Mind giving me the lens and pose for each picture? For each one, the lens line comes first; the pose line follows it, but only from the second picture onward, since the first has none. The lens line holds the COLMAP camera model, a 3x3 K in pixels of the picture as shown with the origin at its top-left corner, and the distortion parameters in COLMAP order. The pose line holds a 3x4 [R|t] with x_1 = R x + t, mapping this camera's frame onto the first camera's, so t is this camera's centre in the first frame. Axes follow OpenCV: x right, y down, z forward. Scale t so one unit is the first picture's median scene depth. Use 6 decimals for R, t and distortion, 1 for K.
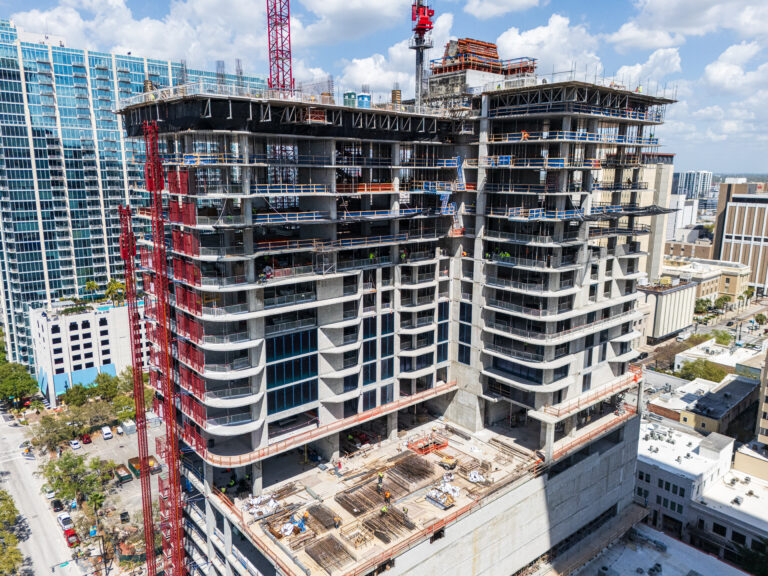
lens RADIAL K [[569.3, 0, 382.9], [0, 569.3, 286.8], [0, 0, 1]] dist [0.038140, -0.020831]
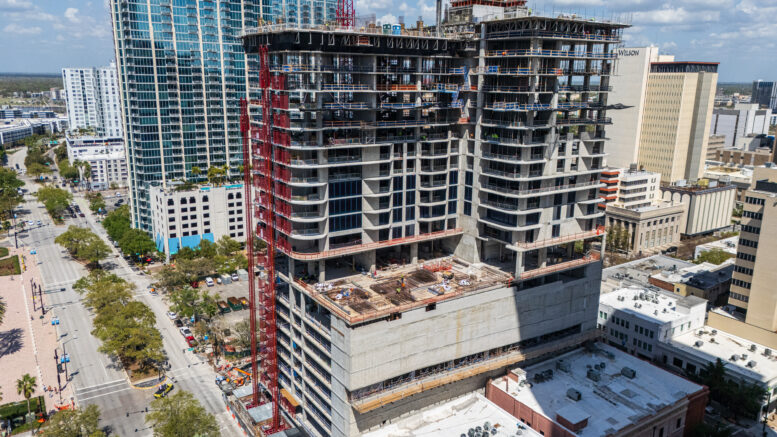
lens RADIAL K [[581.1, 0, 387.9], [0, 581.1, 219.6], [0, 0, 1]] dist [0.047153, -0.022607]
pose [[0.992833, 0.033202, -0.114809, 0.118161], [-0.028990, 0.998851, 0.038166, 0.101997], [0.115944, -0.034565, 0.992654, -0.473489]]
